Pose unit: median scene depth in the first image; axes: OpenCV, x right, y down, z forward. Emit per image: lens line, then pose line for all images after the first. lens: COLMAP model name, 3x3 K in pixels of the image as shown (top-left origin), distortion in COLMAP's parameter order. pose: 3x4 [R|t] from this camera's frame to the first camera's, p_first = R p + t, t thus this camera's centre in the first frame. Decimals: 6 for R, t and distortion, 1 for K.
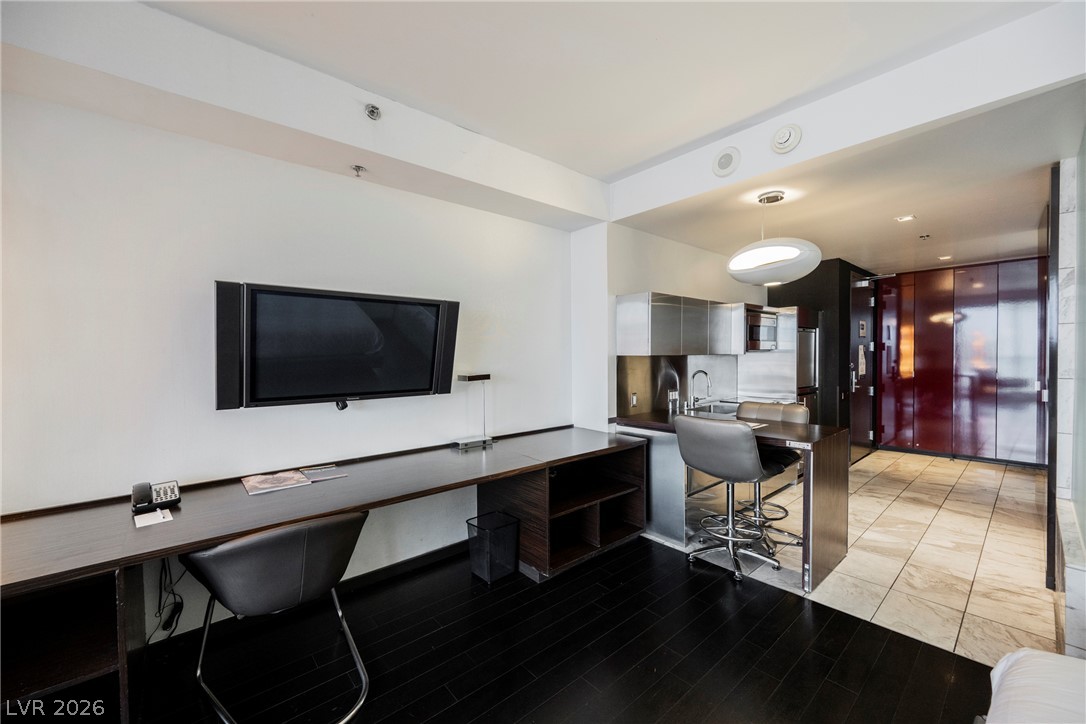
lens RADIAL K [[429.3, 0, 546.1], [0, 429.3, 364.3], [0, 0, 1]] dist [-0.002498, 0.000440]
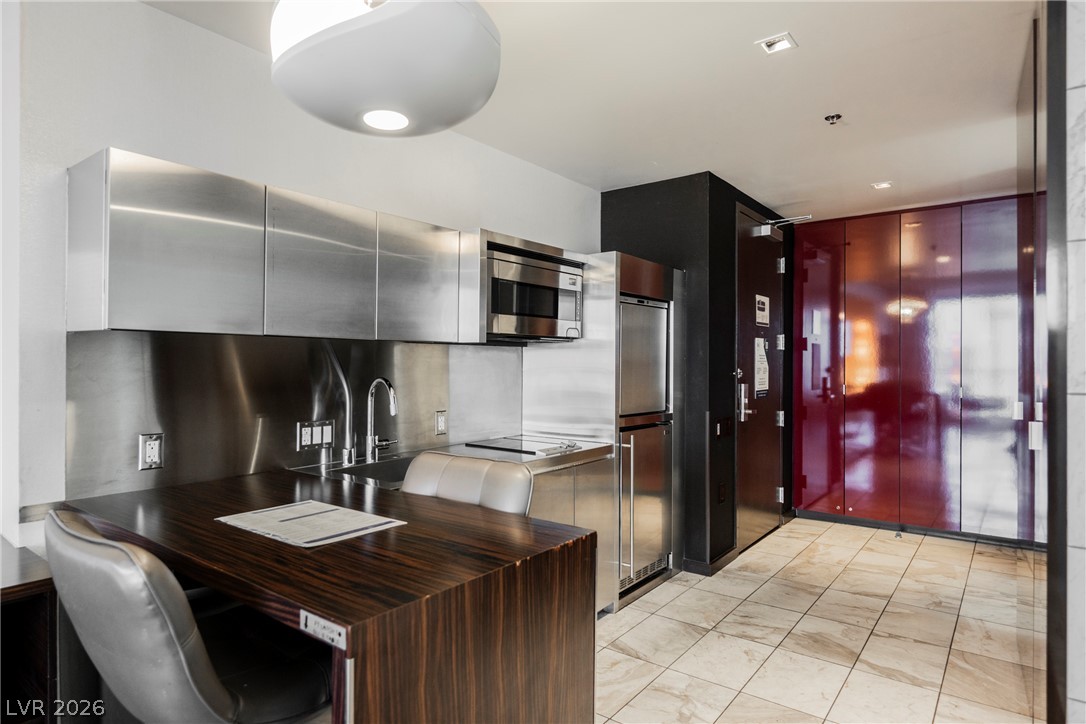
lens RADIAL K [[617.6, 0, 539.1], [0, 617.6, 365.2], [0, 0, 1]] dist [-0.002028, -0.004996]
pose [[0.981150, 0.011505, 0.192903, 0.358367], [-0.007831, 0.999773, -0.019796, 0.011621], [-0.193087, 0.017912, 0.981018, 0.314204]]
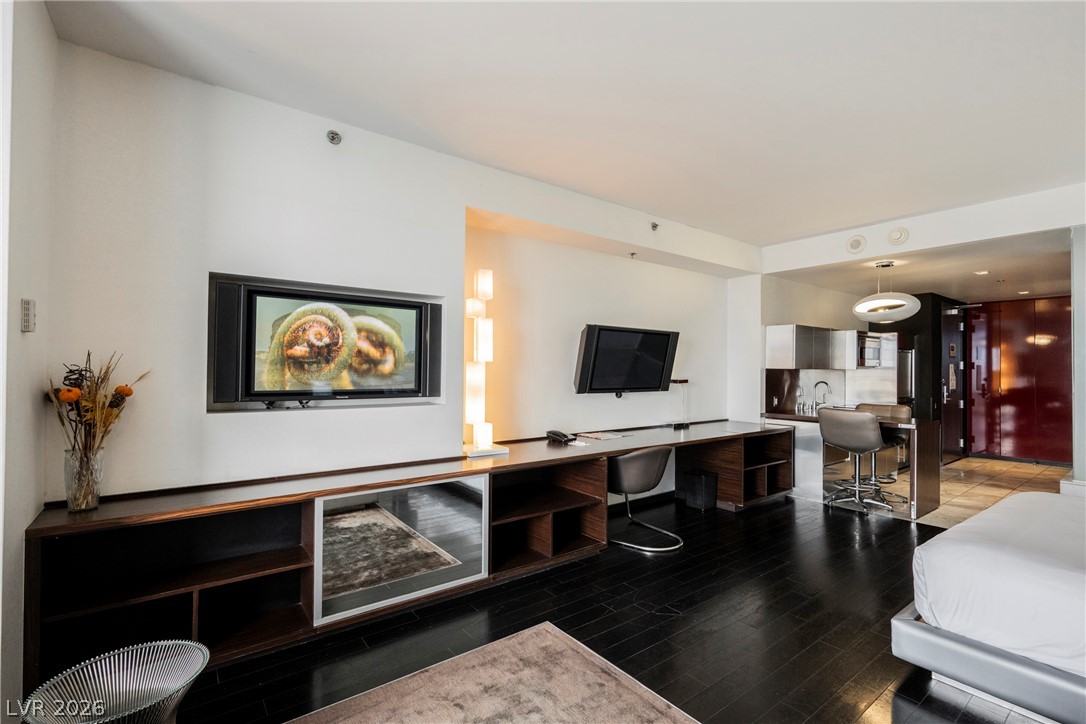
lens RADIAL K [[494.1, 0, 543.0], [0, 494.1, 362.6], [0, 0, 1]] dist [-0.003264, -0.001284]
pose [[0.997657, 0.017301, -0.066184, -0.357187], [-0.019466, 0.999292, -0.032202, 0.020475], [0.065580, 0.033415, 0.997288, -0.512267]]
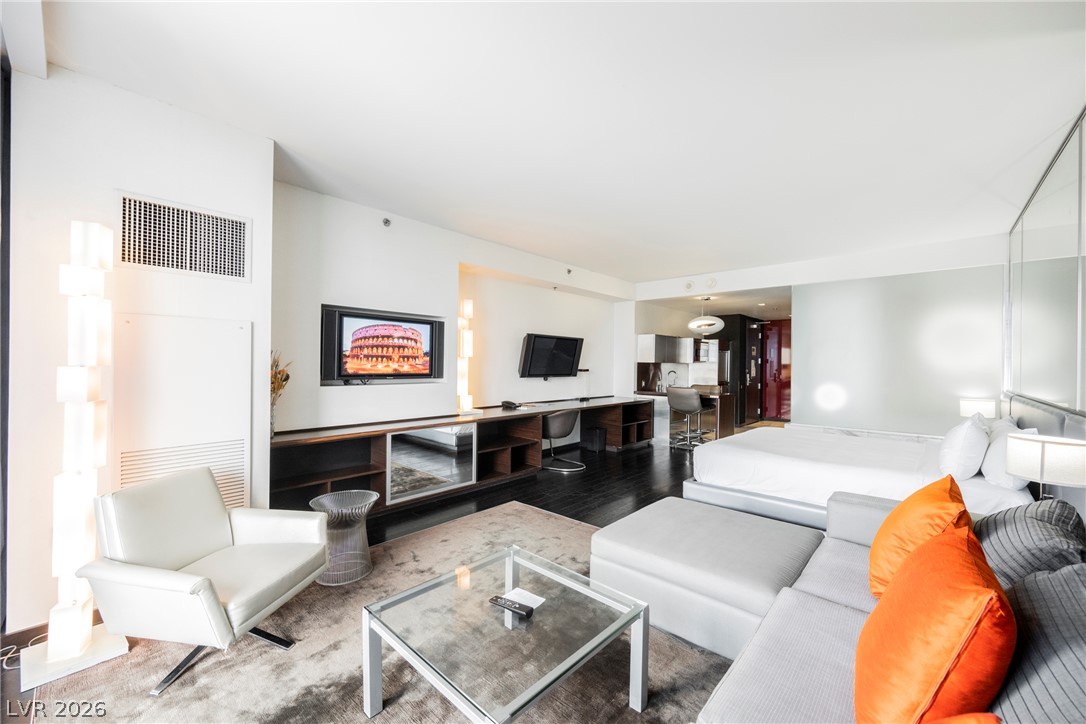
lens RADIAL K [[429.3, 0, 545.6], [0, 429.3, 362.5], [0, 0, 1]] dist [-0.002498, 0.000440]
pose [[0.992261, 0.022223, 0.122165, -0.438529], [-0.019393, 0.999517, -0.024303, 0.032923], [-0.122646, 0.021746, 0.992212, -0.851778]]
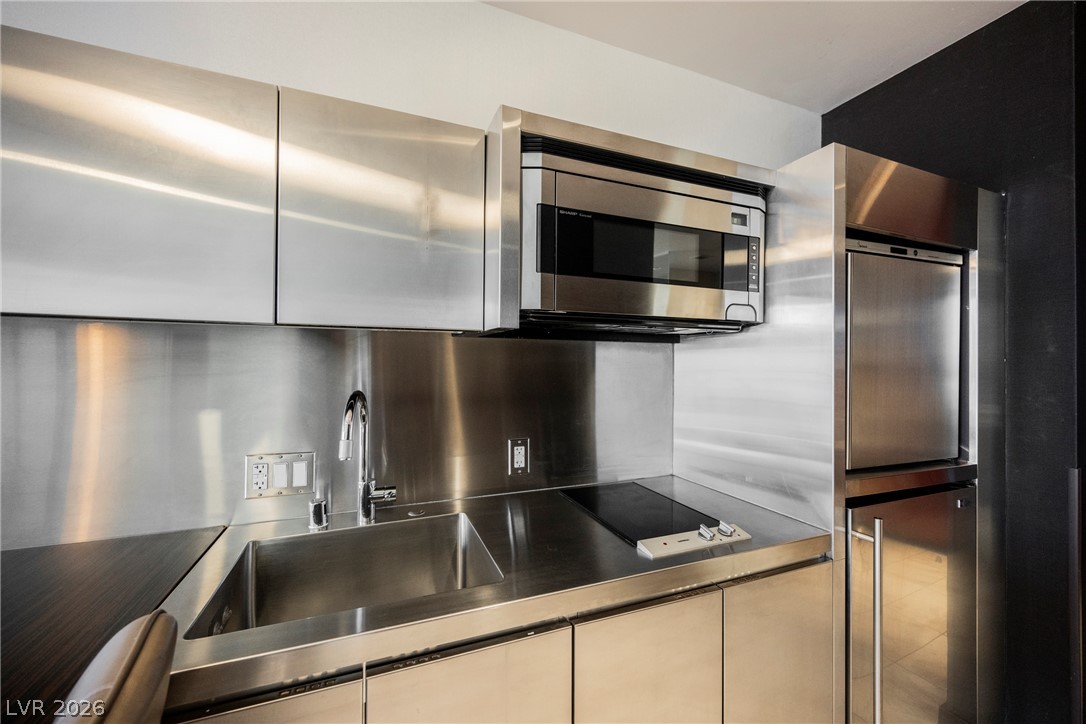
lens RADIAL K [[429.3, 0, 547.0], [0, 429.3, 363.1], [0, 0, 1]] dist [-0.002498, 0.000440]
pose [[0.946029, 0.011572, -0.323874, 0.507211], [-0.020633, 0.999485, -0.024558, 0.000503], [0.323424, 0.029916, 0.945781, 0.713383]]
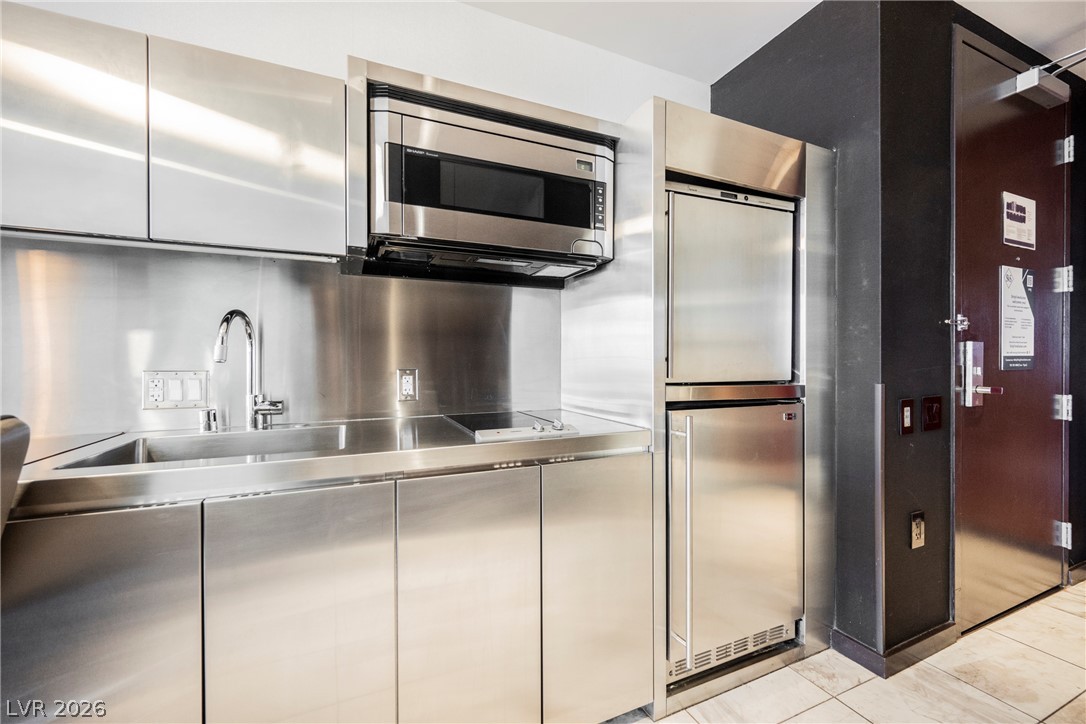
lens RADIAL K [[440.3, 0, 544.5], [0, 440.3, 363.8], [0, 0, 1]] dist [-0.000573, -0.000160]
pose [[0.955131, 0.008582, -0.296061, 0.600934], [-0.013133, 0.999824, -0.013386, 0.048596], [0.295894, 0.016674, 0.955075, 0.695974]]
